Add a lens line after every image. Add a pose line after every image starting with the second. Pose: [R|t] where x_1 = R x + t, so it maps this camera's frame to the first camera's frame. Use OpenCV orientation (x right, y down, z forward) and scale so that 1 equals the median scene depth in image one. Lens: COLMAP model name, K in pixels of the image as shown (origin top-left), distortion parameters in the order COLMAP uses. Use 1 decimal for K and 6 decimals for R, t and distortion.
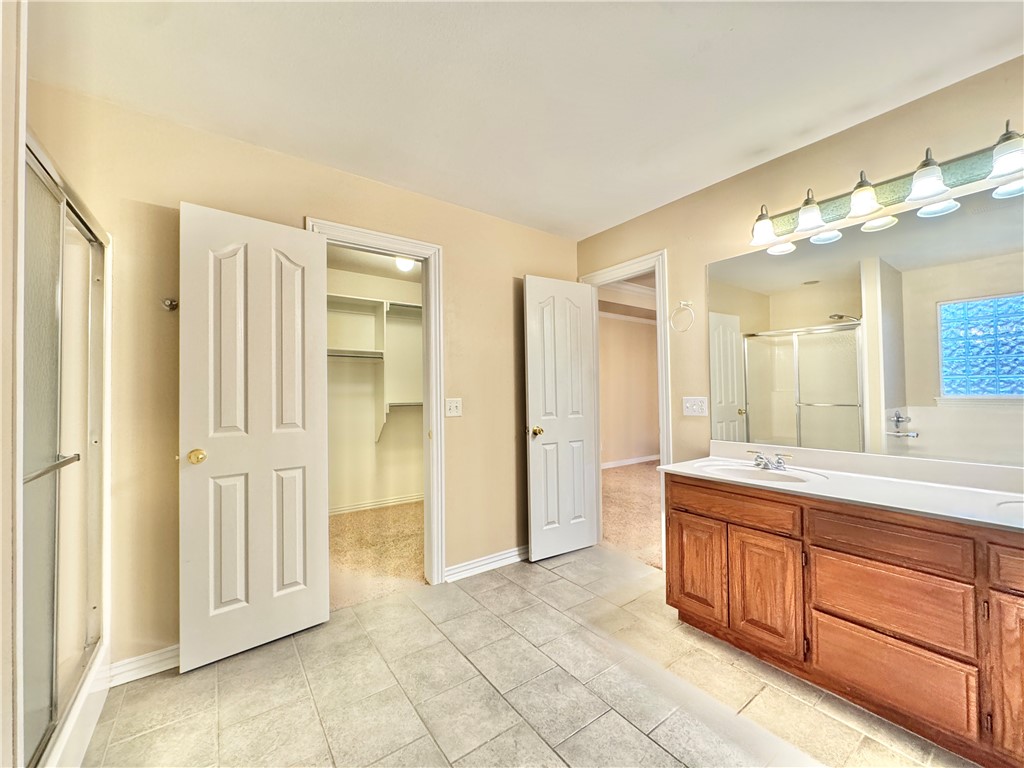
lens RADIAL K [[411.2, 0, 512.0], [0, 411.2, 384.0], [0, 0, 1]] dist [-0.004547, -0.000228]
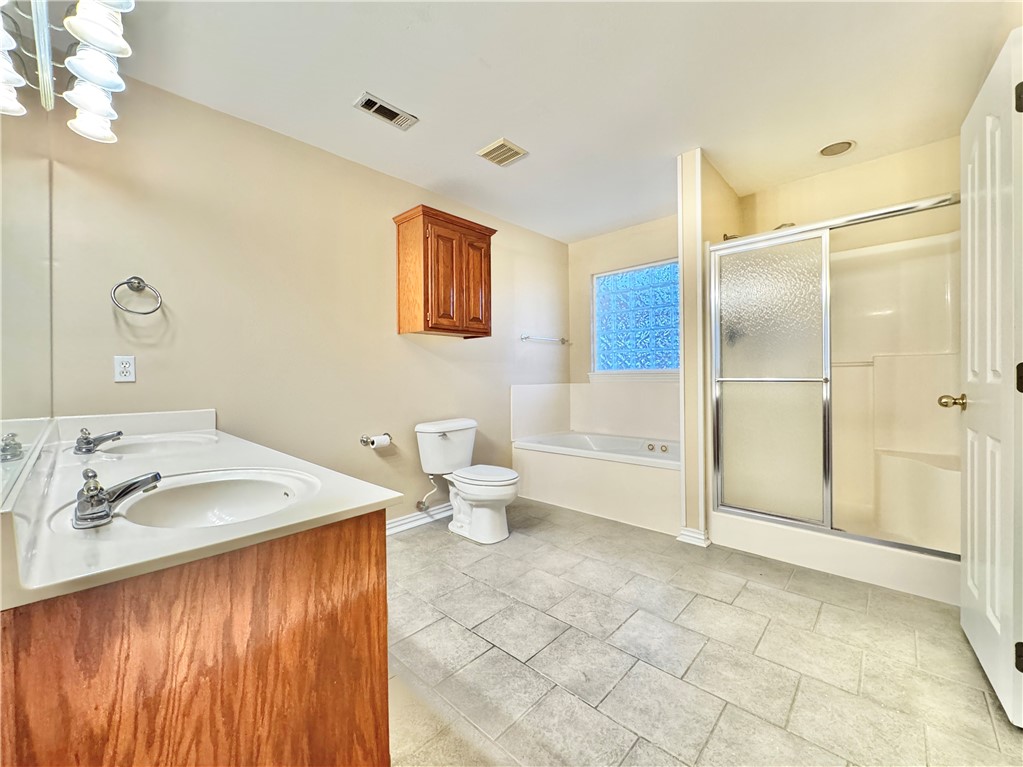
lens RADIAL K [[410.8, 0, 511.5], [0, 410.8, 383.5], [0, 0, 1]] dist [-0.004547, -0.000228]
pose [[-0.982819, 0.022049, -0.183252, 0.423354], [0.023821, 0.999688, -0.007471, 0.131243], [0.183030, -0.011708, -0.983038, 1.894220]]
